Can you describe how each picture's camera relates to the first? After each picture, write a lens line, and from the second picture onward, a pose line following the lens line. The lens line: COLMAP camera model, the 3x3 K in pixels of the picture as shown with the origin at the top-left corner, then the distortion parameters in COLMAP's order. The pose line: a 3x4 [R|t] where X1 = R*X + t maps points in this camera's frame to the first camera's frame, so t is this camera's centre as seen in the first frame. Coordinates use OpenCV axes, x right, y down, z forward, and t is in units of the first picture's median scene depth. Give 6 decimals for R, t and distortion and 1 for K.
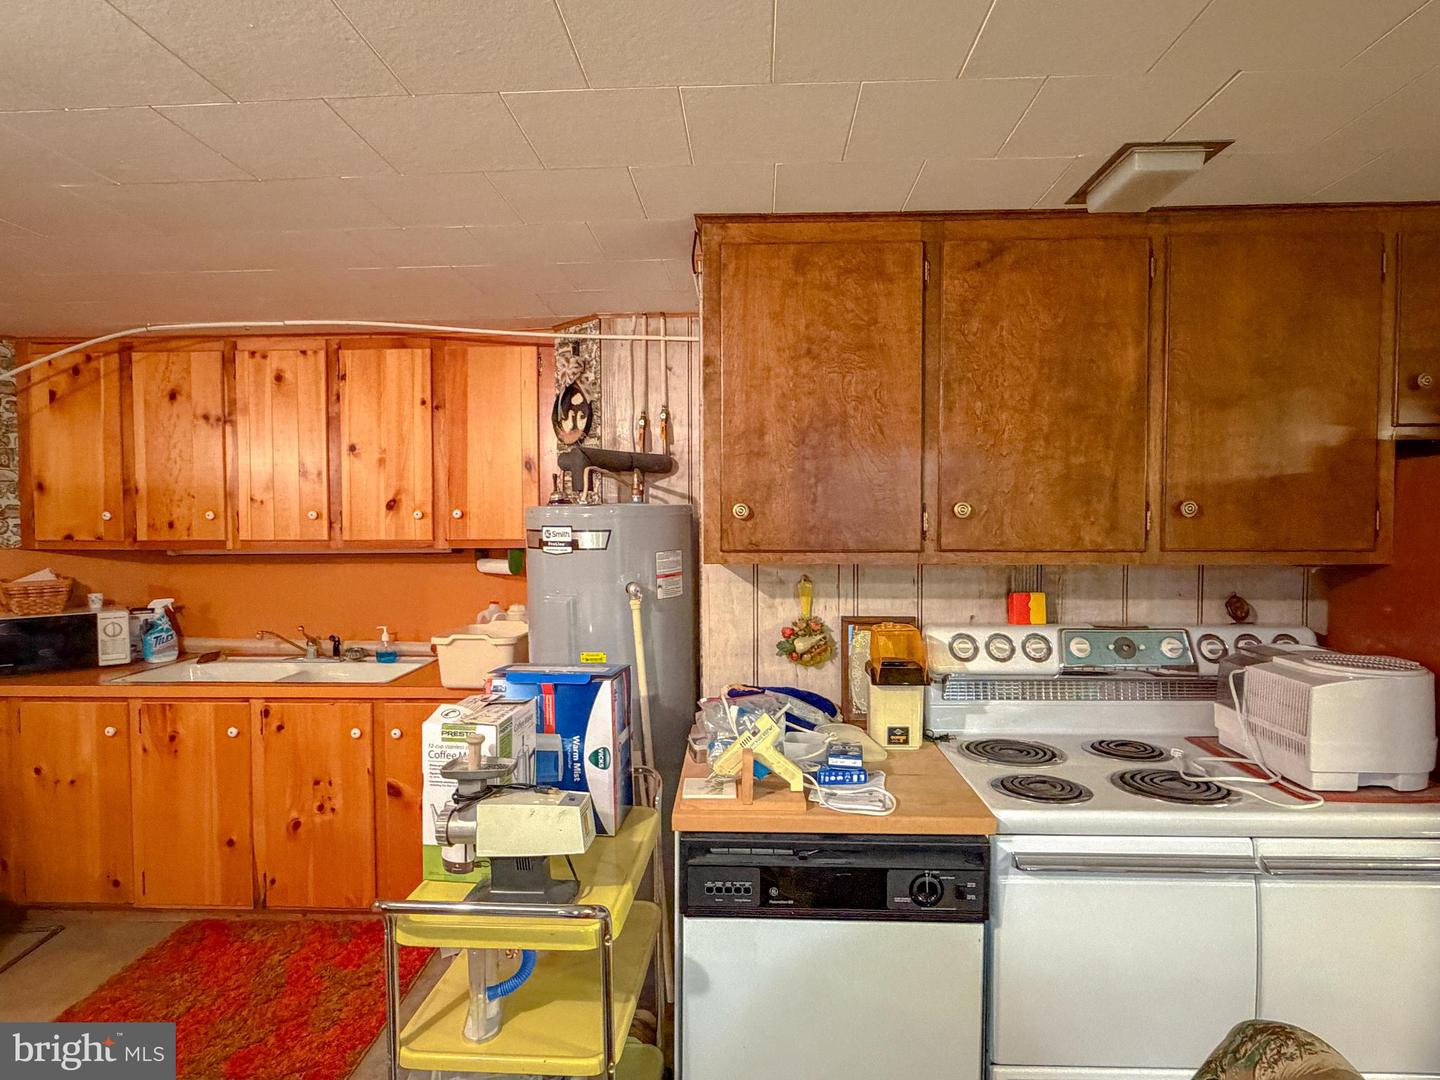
lens RADIAL K [[803.7, 0, 720.6], [0, 803.7, 542.5], [0, 0, 1]] dist [0.000152, -0.000147]
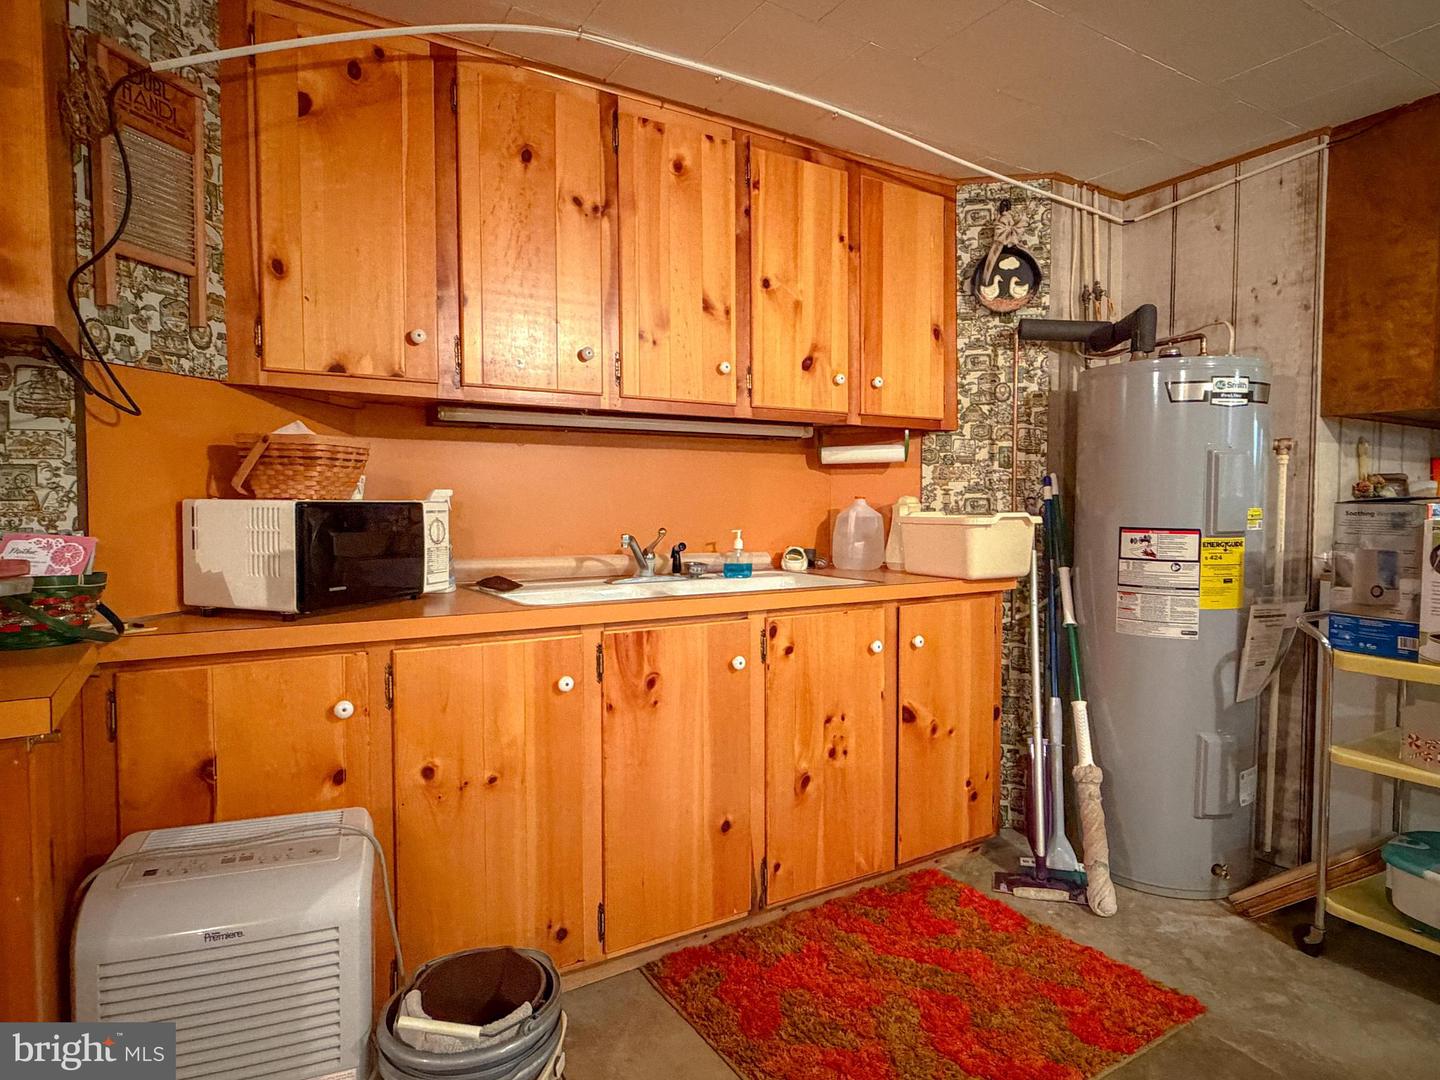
lens RADIAL K [[835.6, 0, 718.2], [0, 835.6, 539.7], [0, 0, 1]] dist [0.000798, 0.001314]
pose [[0.829048, -0.019434, 0.558840, -0.937946], [0.016667, 0.999811, 0.010044, 0.113162], [-0.558930, 0.000988, 0.829214, 0.382228]]
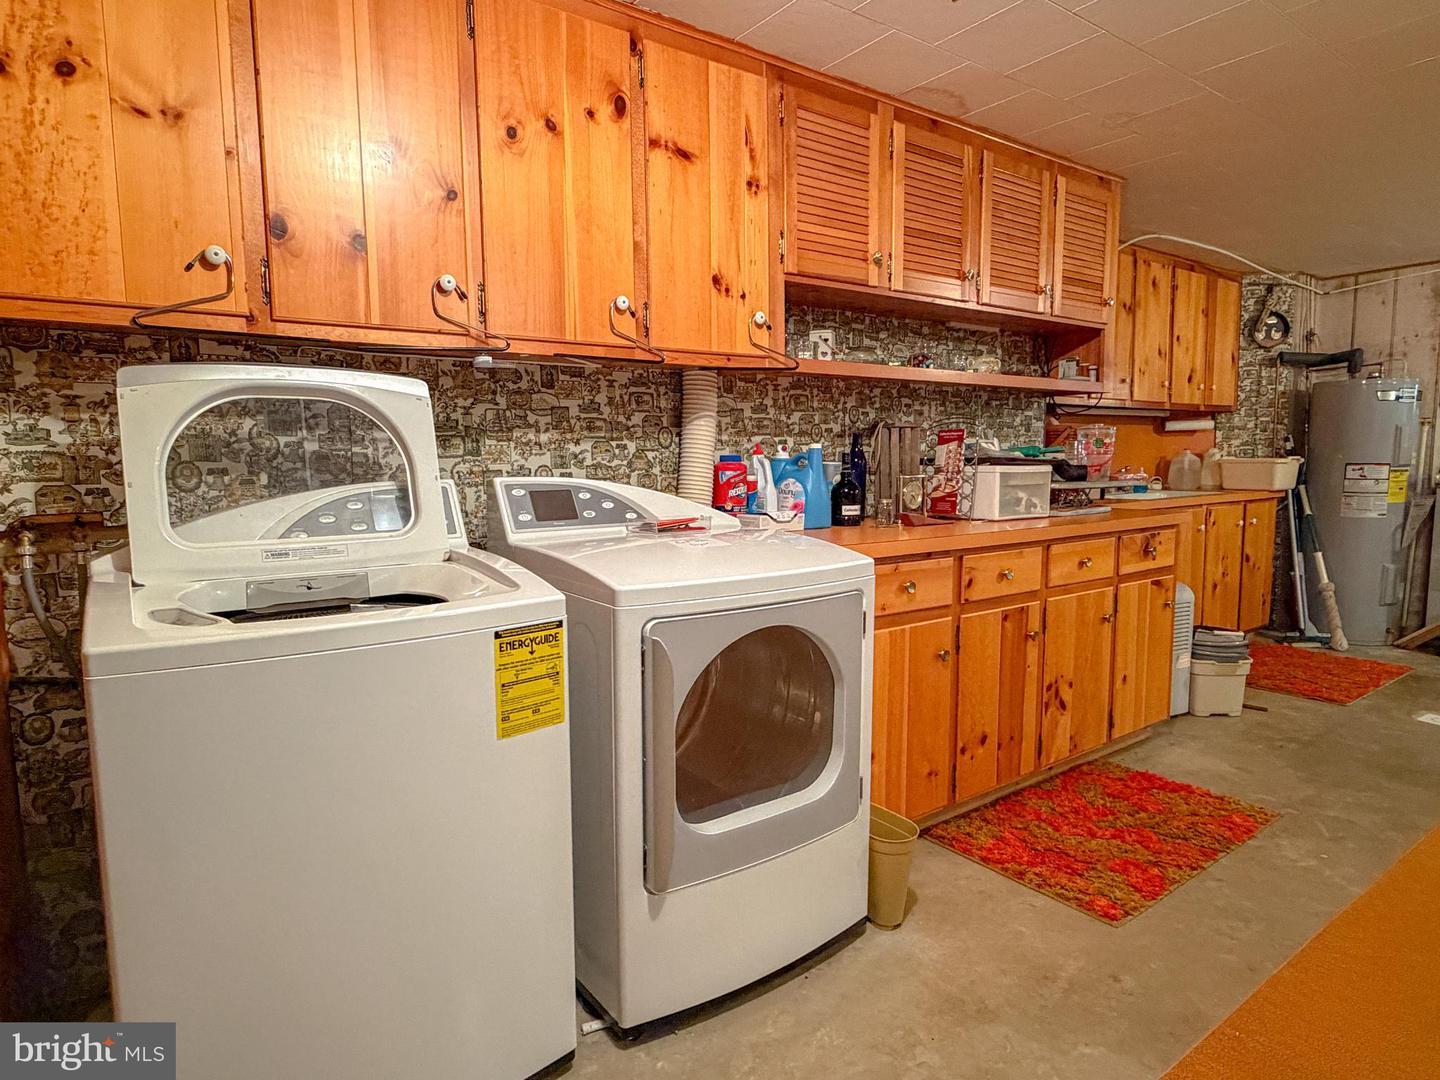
lens RADIAL K [[835.6, 0, 724.8], [0, 835.6, 543.6], [0, 0, 1]] dist [0.000798, 0.001314]
pose [[0.780485, -0.068828, 0.621374, -2.063842], [0.029361, 0.996860, 0.073541, 0.116415], [-0.624484, -0.039153, 0.780055, 0.322917]]
